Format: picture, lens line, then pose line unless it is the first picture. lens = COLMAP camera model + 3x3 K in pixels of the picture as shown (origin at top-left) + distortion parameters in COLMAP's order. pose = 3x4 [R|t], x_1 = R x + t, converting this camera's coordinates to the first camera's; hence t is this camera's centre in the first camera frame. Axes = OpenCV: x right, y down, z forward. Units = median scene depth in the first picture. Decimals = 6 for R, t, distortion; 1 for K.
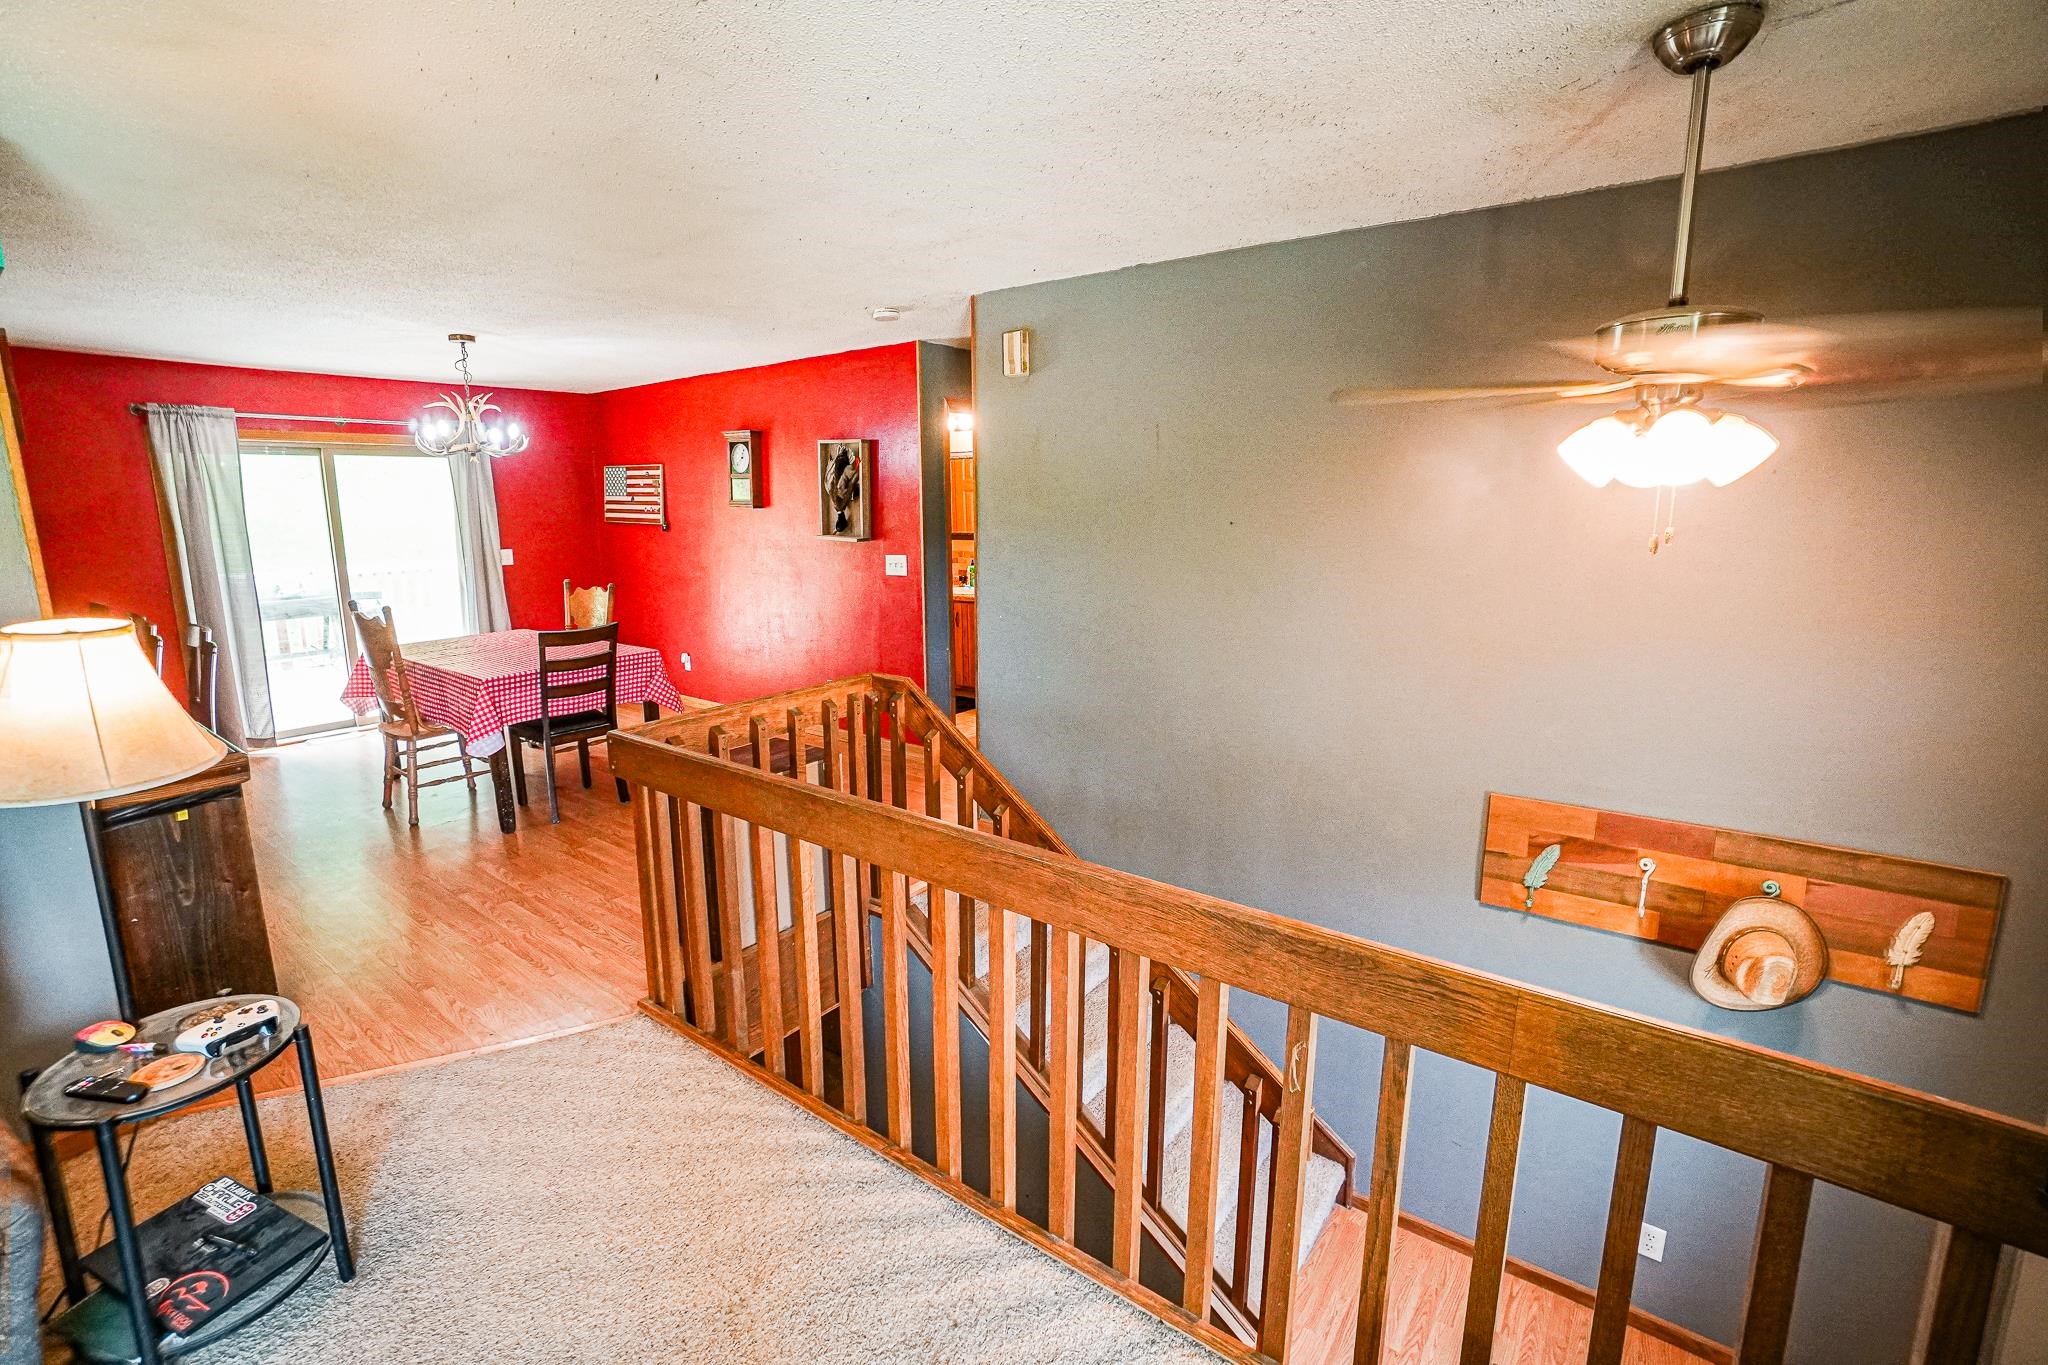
lens RADIAL K [[894.4, 0, 1008.1], [0, 894.4, 662.7], [0, 0, 1]] dist [-0.069641, 0.023433]
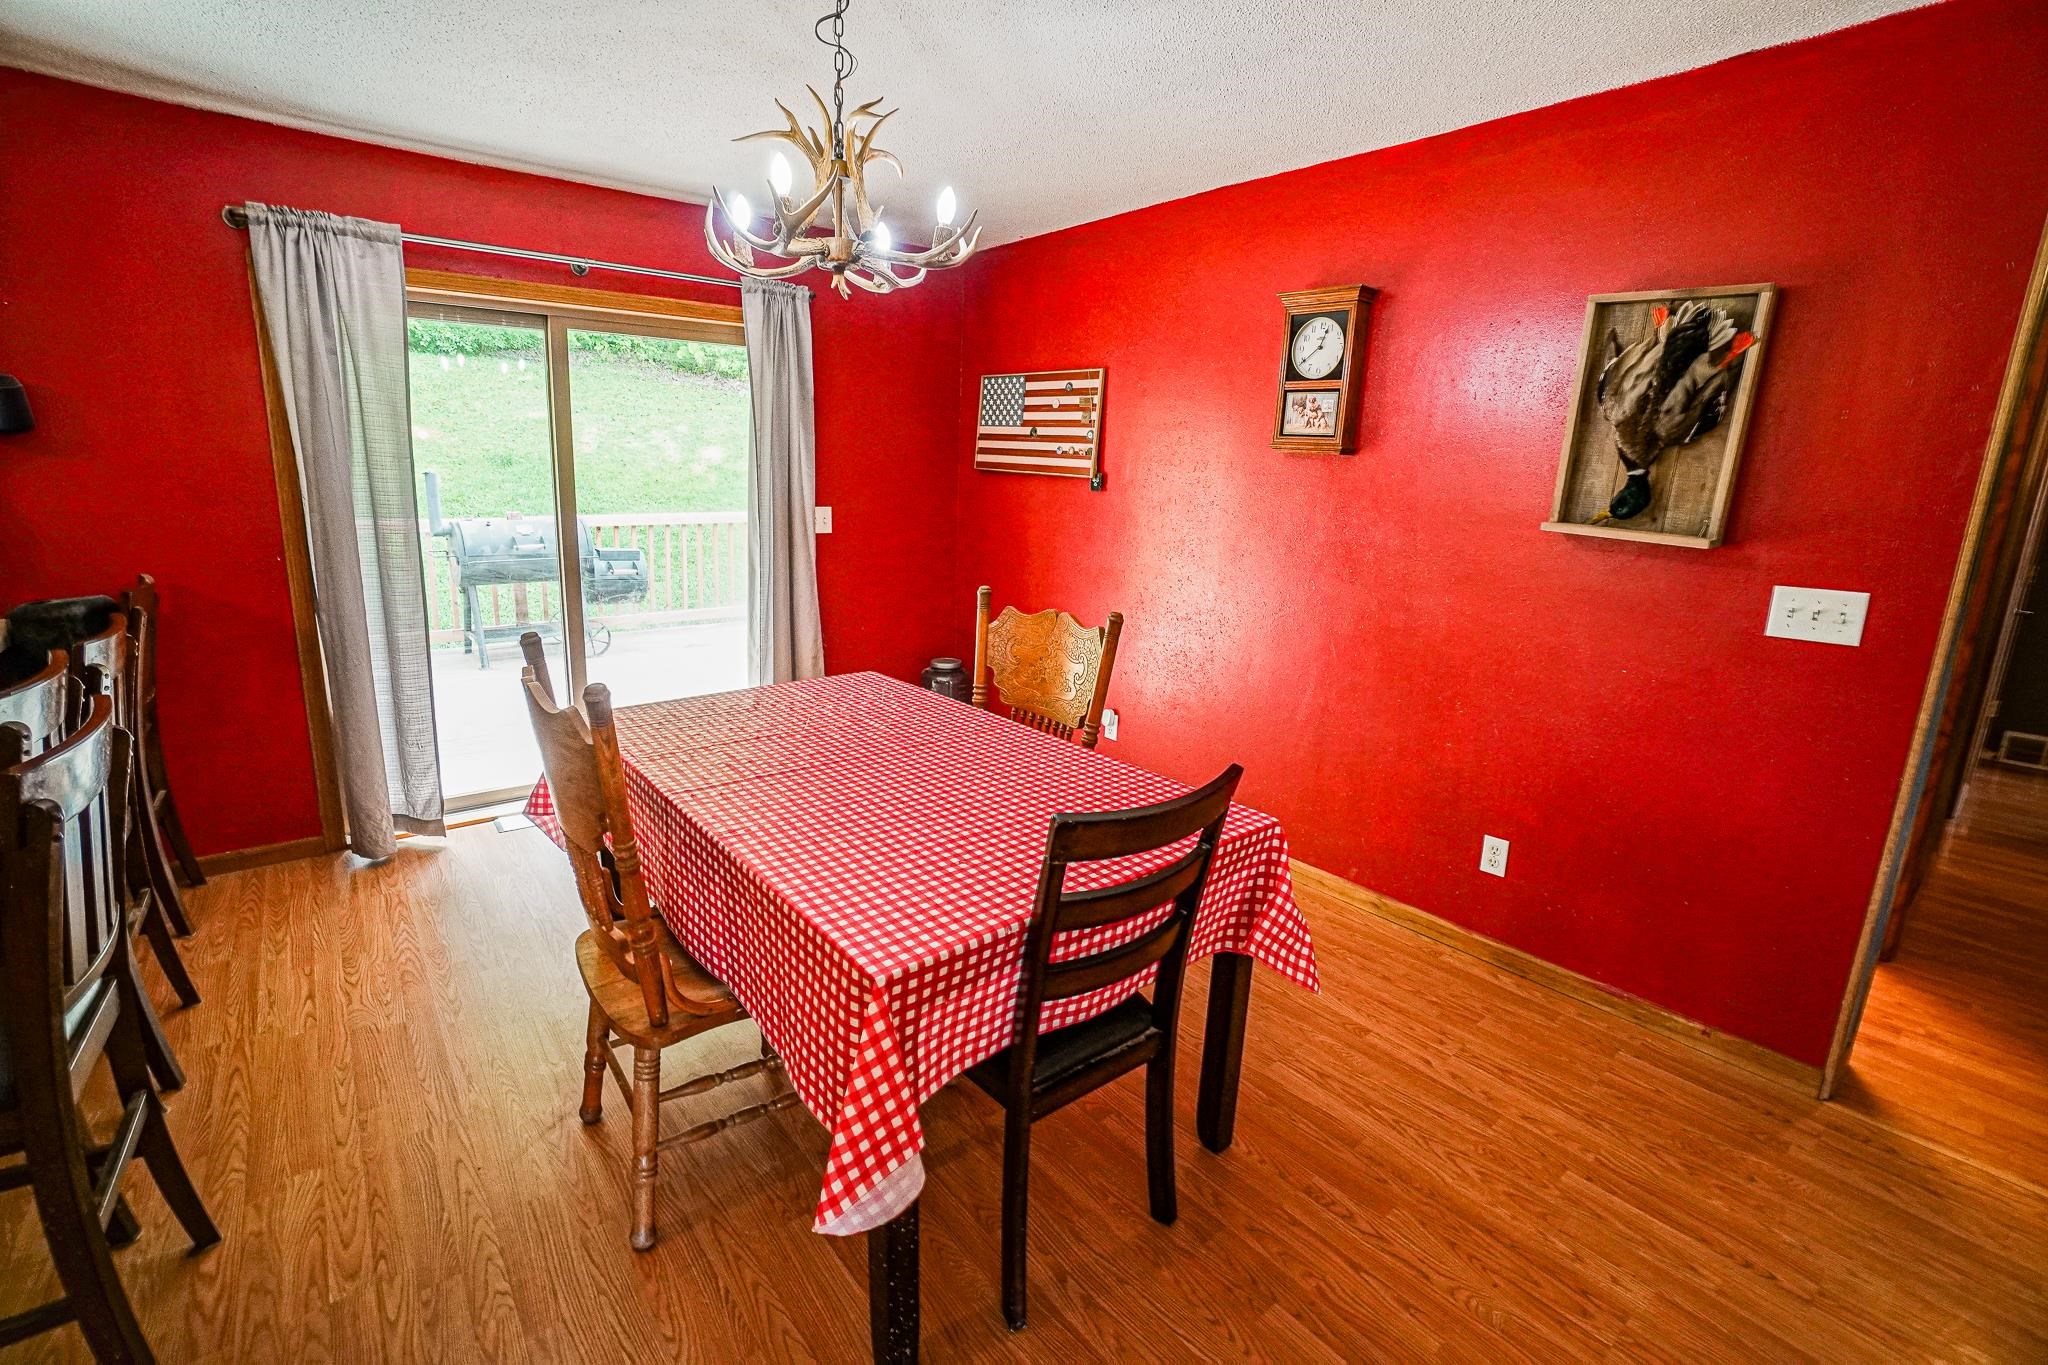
lens RADIAL K [[897.8, 0, 1005.1], [0, 897.8, 663.3], [0, 0, 1]] dist [-0.064605, 0.022940]
pose [[0.967533, 0.089985, -0.236183, -0.373369], [-0.081627, 0.995649, 0.044952, -0.075871], [0.239201, -0.024213, 0.970668, 0.542454]]
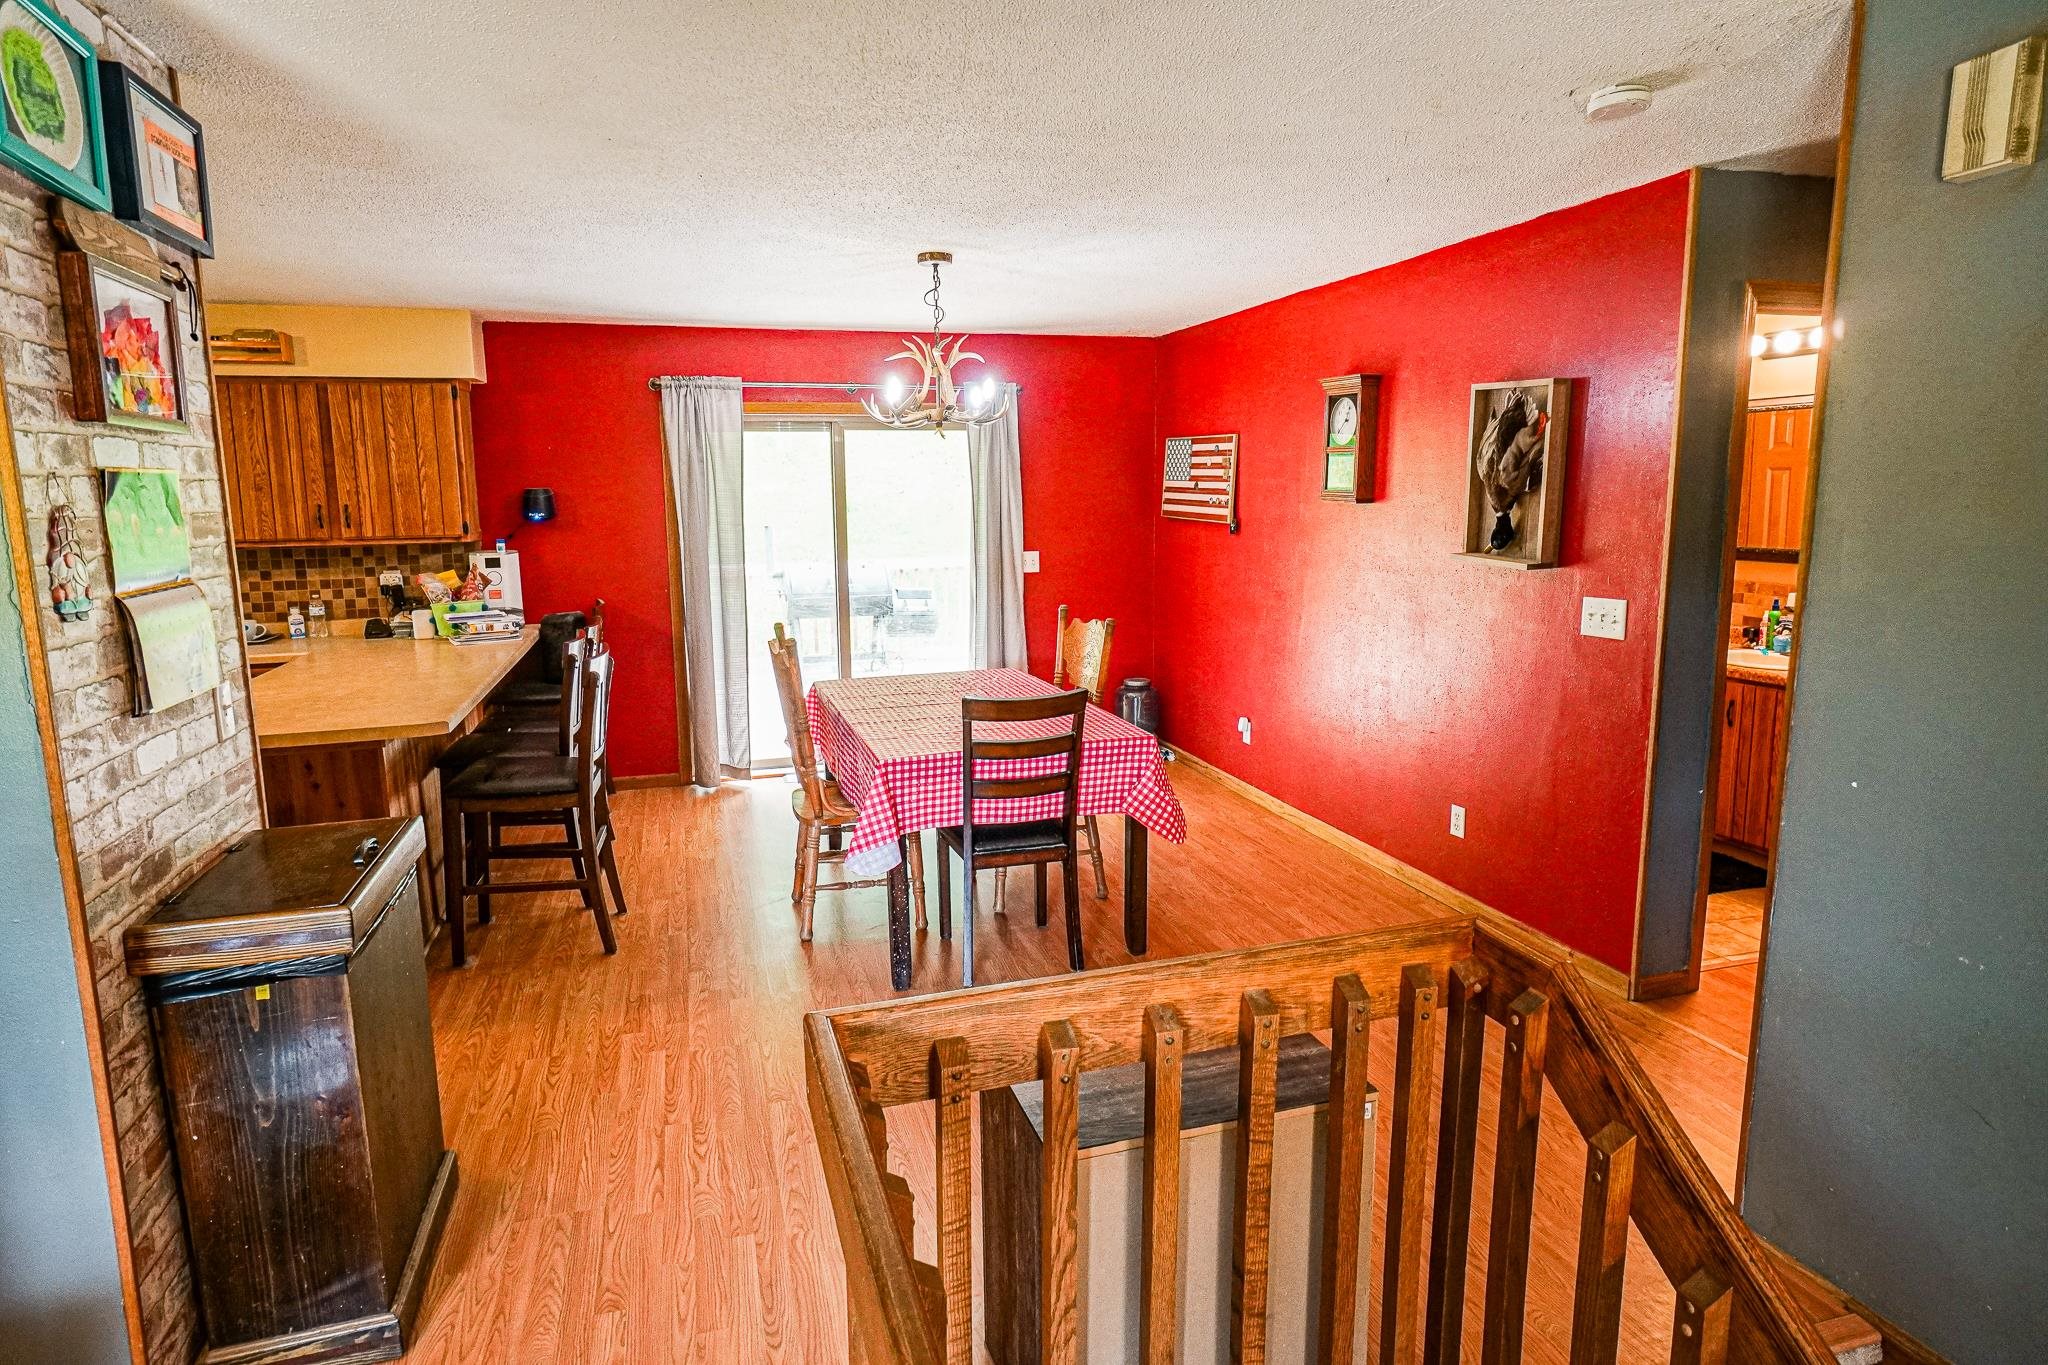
lens RADIAL K [[1125.2, 0, 1004.4], [0, 1125.2, 665.5], [0, 0, 1]] dist [-0.035956, 0.028745]
pose [[0.801764, 0.089272, -0.590936, -0.018475], [-0.099111, 0.994950, 0.015836, -0.056876], [0.589365, 0.045872, 0.806563, 0.268999]]
